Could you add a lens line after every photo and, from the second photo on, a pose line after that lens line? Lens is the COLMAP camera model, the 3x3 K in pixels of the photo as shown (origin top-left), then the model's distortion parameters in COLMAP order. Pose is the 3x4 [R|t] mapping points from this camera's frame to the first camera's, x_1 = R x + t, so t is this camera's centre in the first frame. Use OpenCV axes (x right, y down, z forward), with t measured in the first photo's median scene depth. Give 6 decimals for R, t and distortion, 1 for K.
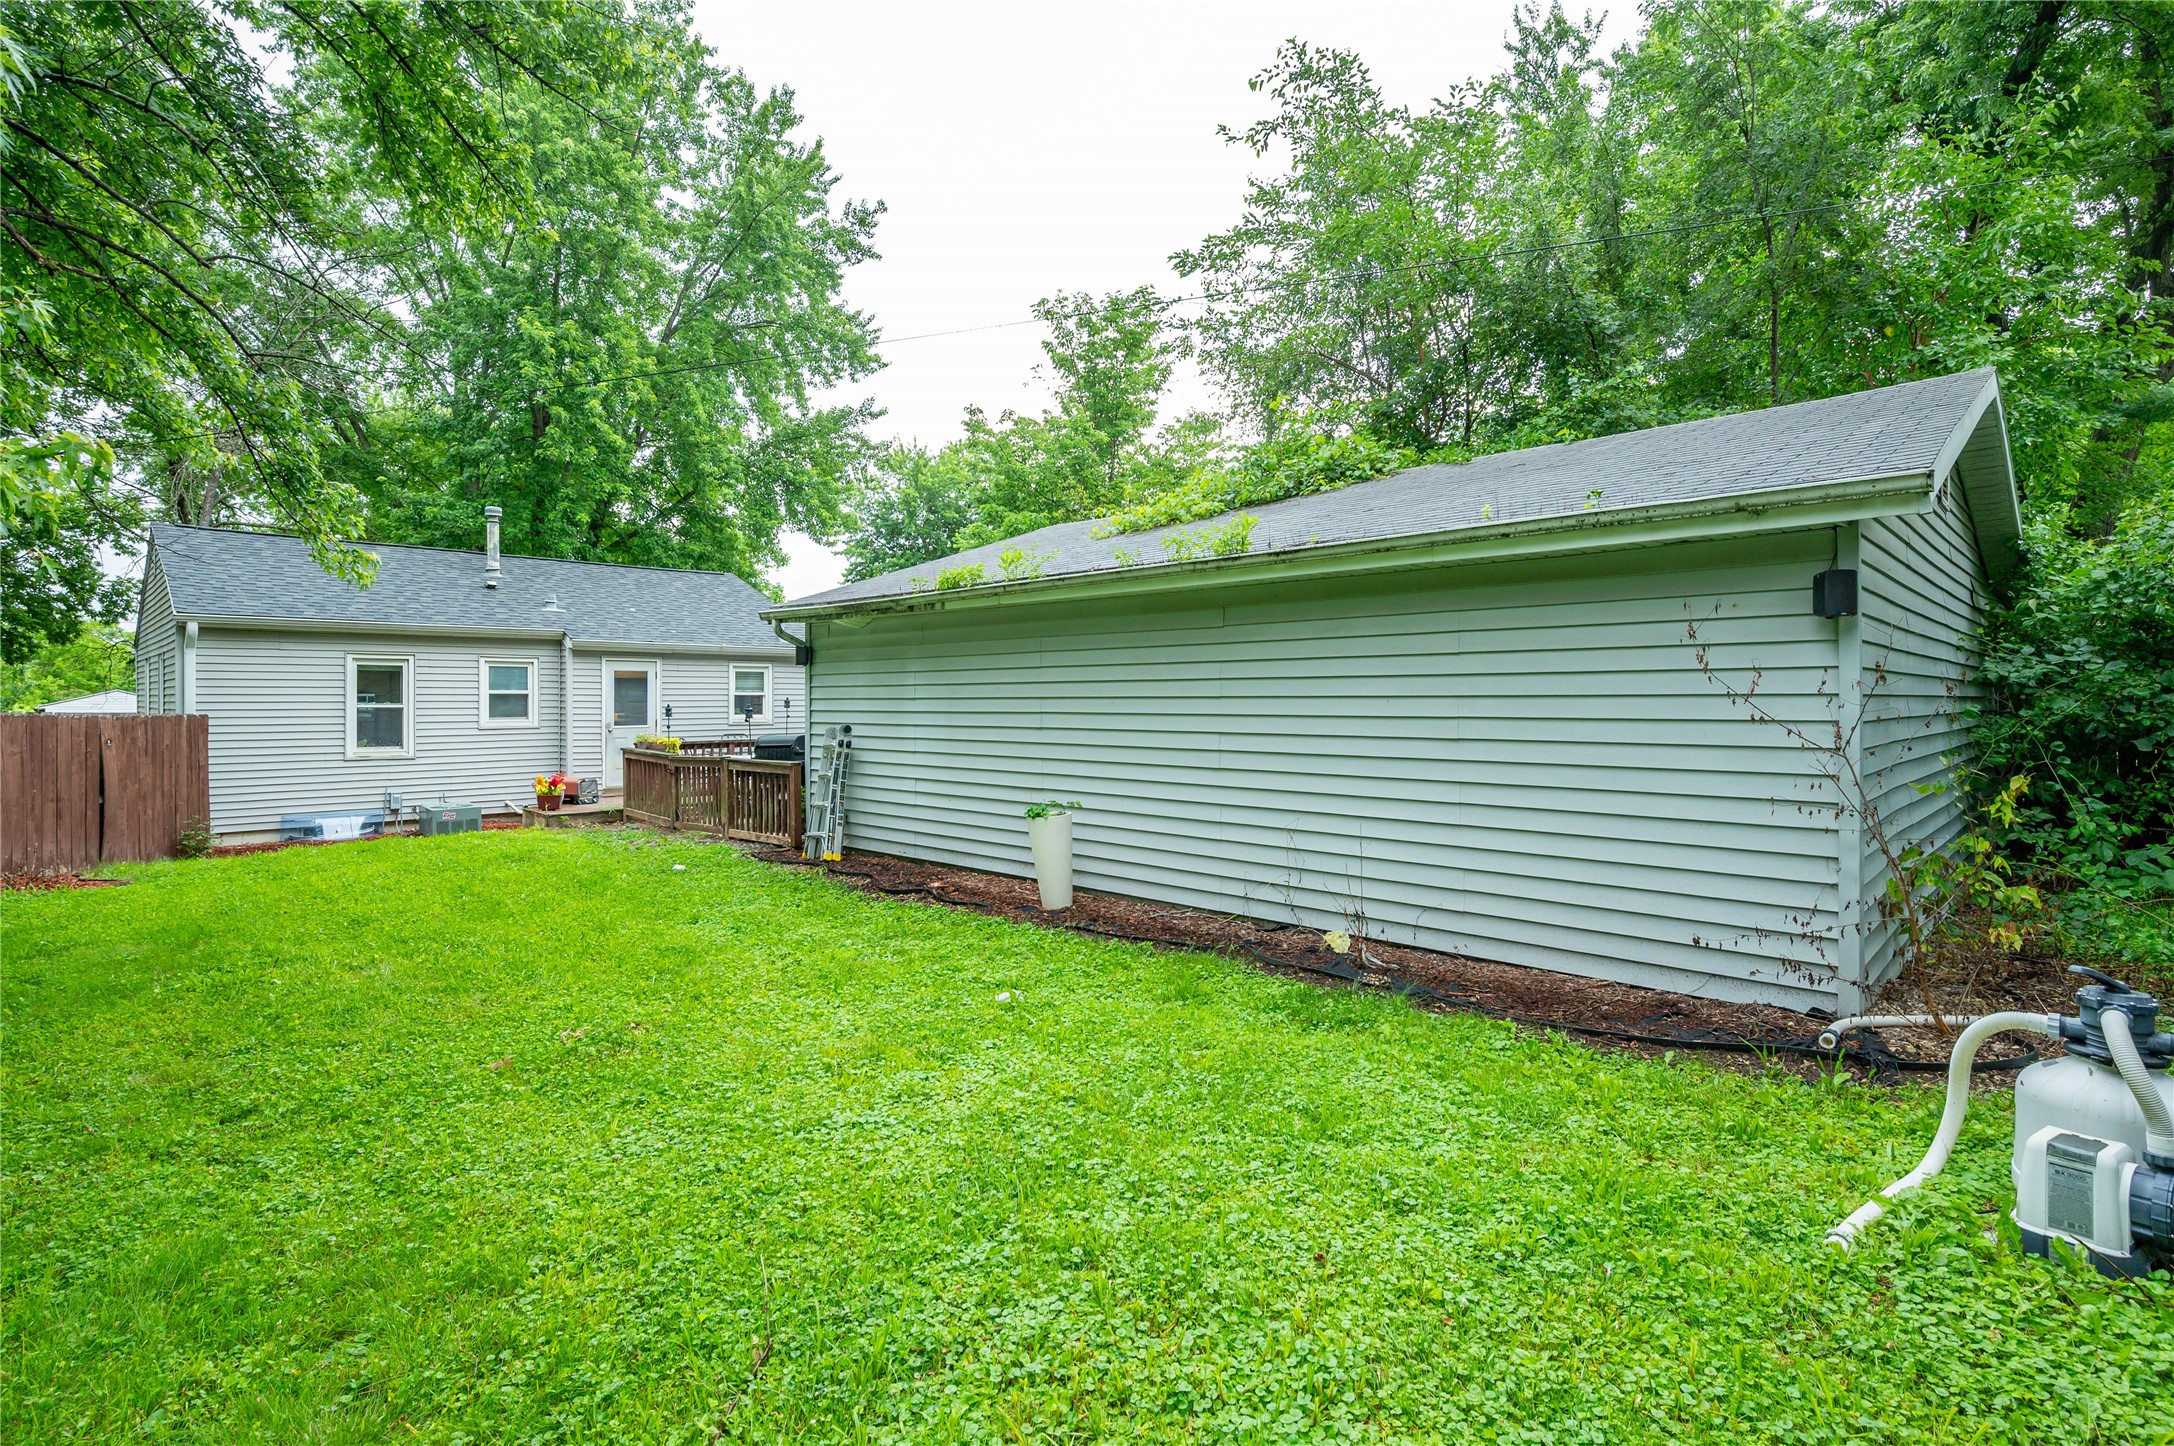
lens RADIAL K [[1014.8, 0, 1087.0], [0, 1014.8, 723.0], [0, 0, 1]] dist [0.000163, 0.000008]
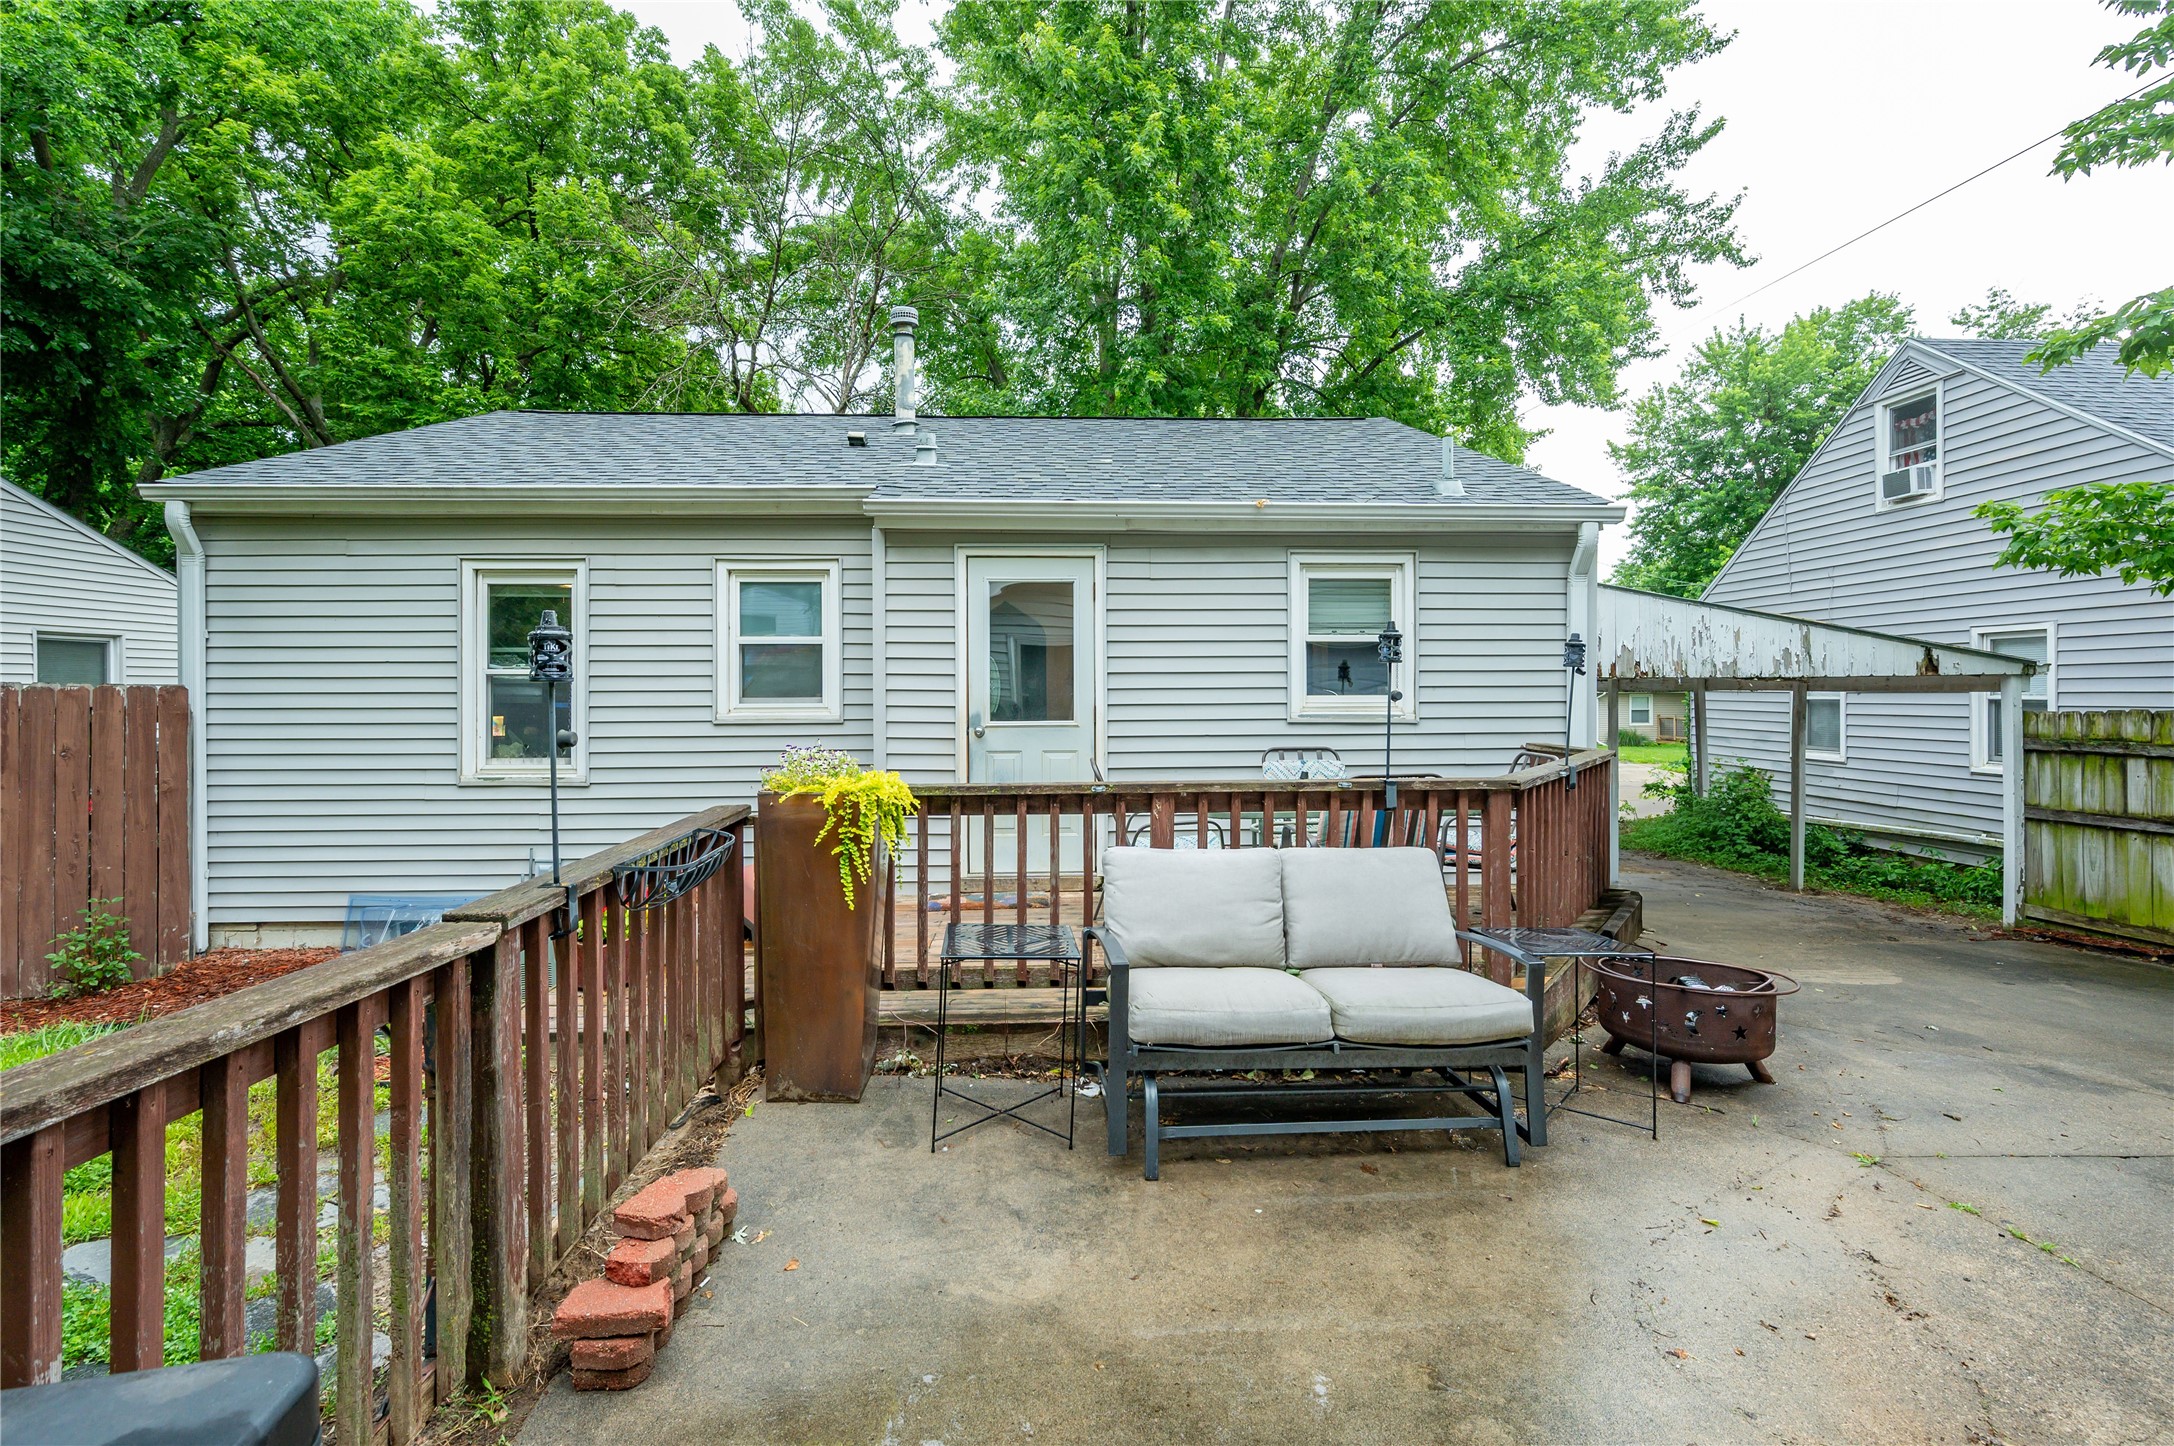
lens RADIAL K [[980.1, 0, 1087.0], [0, 980.1, 723.0], [0, 0, 1]] dist [-0.000667, -0.000062]
pose [[0.738313, 0.008363, -0.674406, -0.174927], [-0.006392, 0.999965, 0.005402, 0.002698], [0.674427, 0.000323, 0.738341, 0.737848]]
